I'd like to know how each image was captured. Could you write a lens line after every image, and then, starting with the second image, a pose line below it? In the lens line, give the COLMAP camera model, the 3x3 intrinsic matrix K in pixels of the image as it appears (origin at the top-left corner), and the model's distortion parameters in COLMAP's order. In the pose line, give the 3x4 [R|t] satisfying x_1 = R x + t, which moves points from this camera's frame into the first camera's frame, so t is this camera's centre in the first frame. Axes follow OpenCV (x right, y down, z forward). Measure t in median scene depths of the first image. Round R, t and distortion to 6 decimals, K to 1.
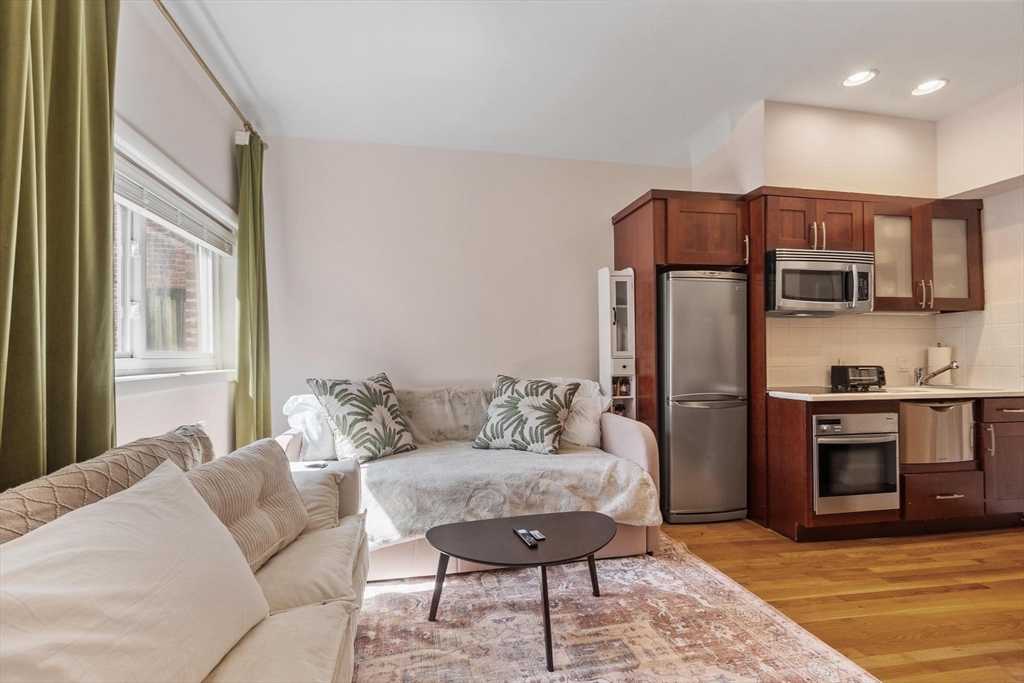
lens RADIAL K [[450.8, 0, 491.5], [0, 450.8, 348.8], [0, 0, 1]] dist [0.001387, 0.000034]
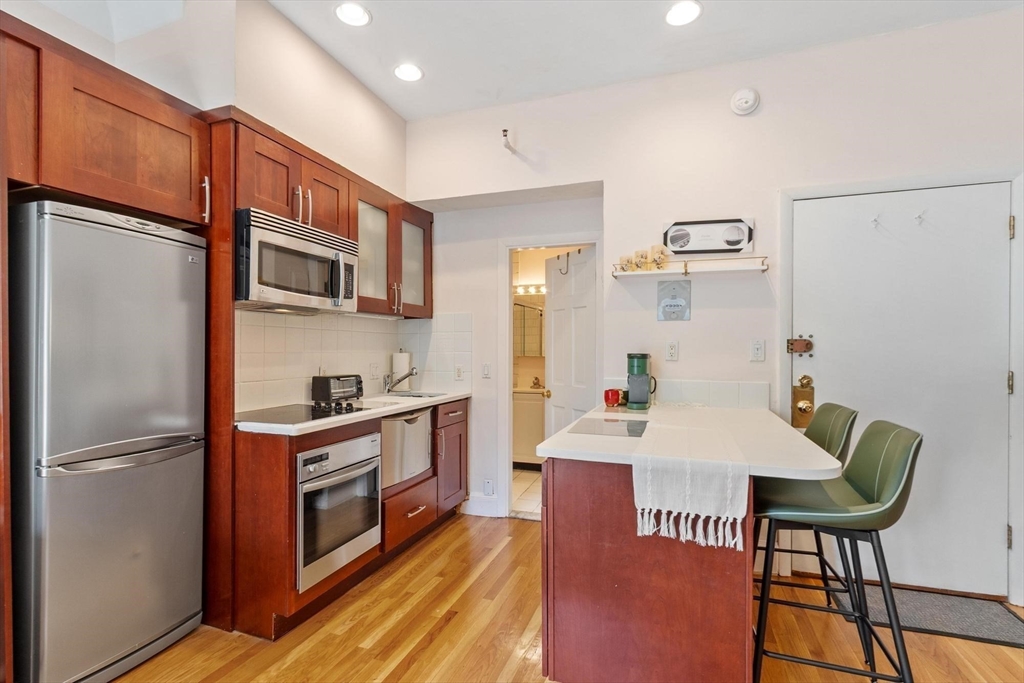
lens RADIAL K [[491.2, 0, 496.8], [0, 491.2, 353.3], [0, 0, 1]] dist [0.003358, -0.003025]
pose [[0.503591, -0.001016, 0.863941, 0.190970], [-0.018469, 0.999758, 0.011941, -0.023650], [-0.863745, -0.021969, 0.503451, 0.322920]]
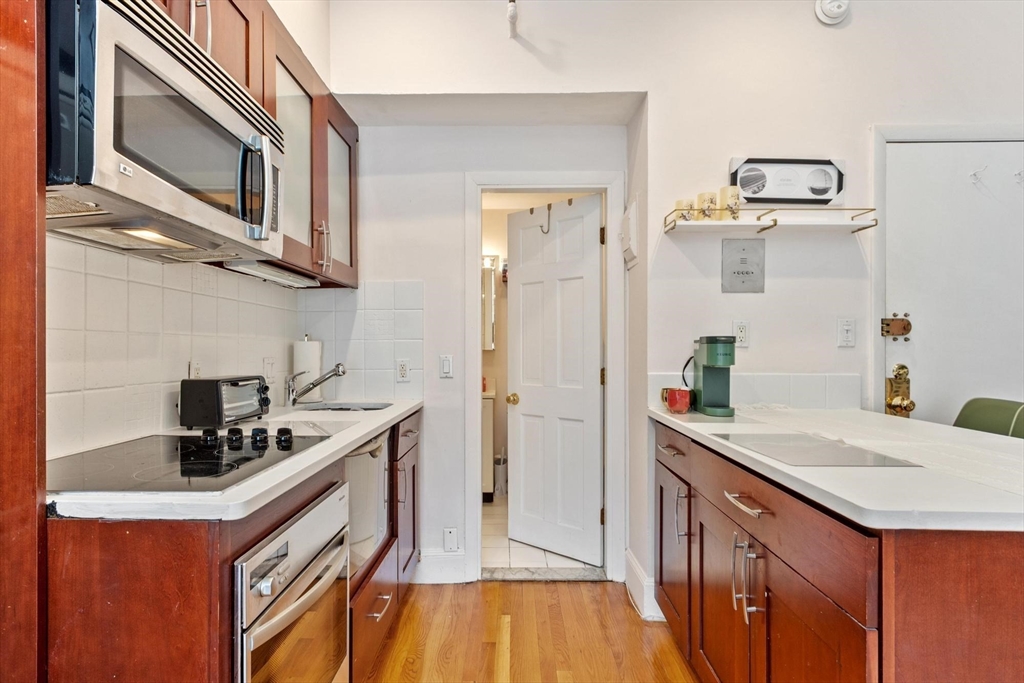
lens RADIAL K [[534.2, 0, 494.4], [0, 534.2, 352.9], [0, 0, 1]] dist [0.002881, -0.000930]
pose [[0.200719, -0.001426, 0.979648, 0.375868], [-0.015125, 0.999875, 0.004554, 0.006252], [-0.979532, -0.015731, 0.200672, 0.712888]]
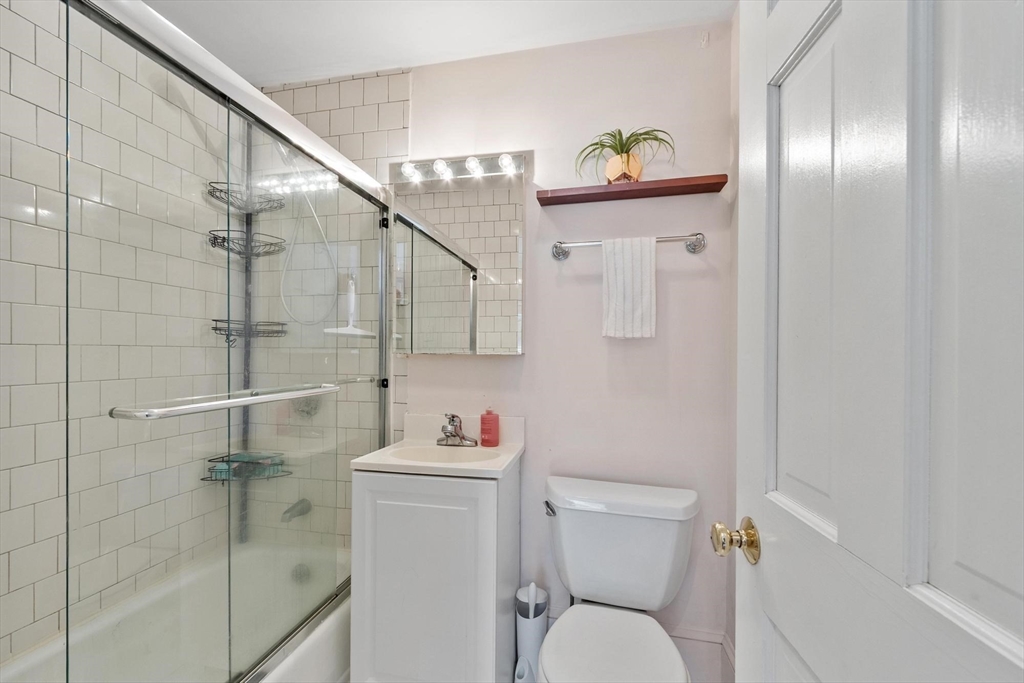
lens RADIAL K [[450.8, 0, 514.4], [0, 450.8, 356.7], [0, 0, 1]] dist [0.001387, 0.000034]
pose [[0.349926, 0.006898, 0.936752, 1.281675], [-0.020605, 0.999788, 0.000335, 0.007097], [-0.936551, -0.019419, 0.349994, 0.817207]]
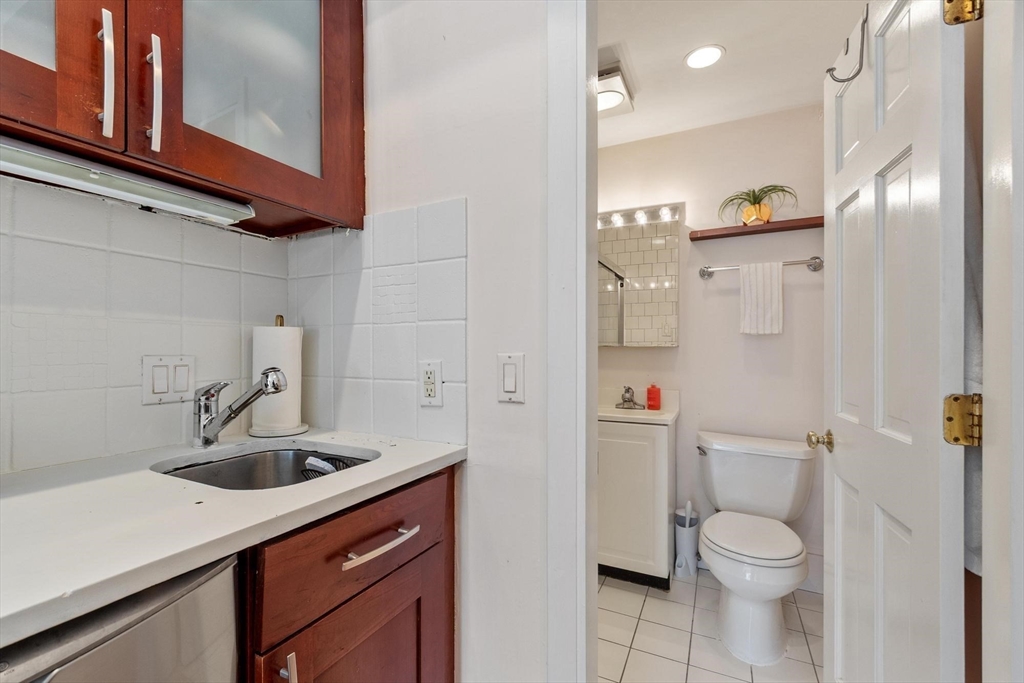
lens RADIAL K [[450.8, 0, 495.6], [0, 450.8, 348.9], [0, 0, 1]] dist [0.001387, 0.000034]
pose [[0.607856, 0.007690, 0.794010, 0.975270], [-0.015116, 0.999884, 0.001888, 0.012243], [-0.793904, -0.013150, 0.607901, 0.773519]]
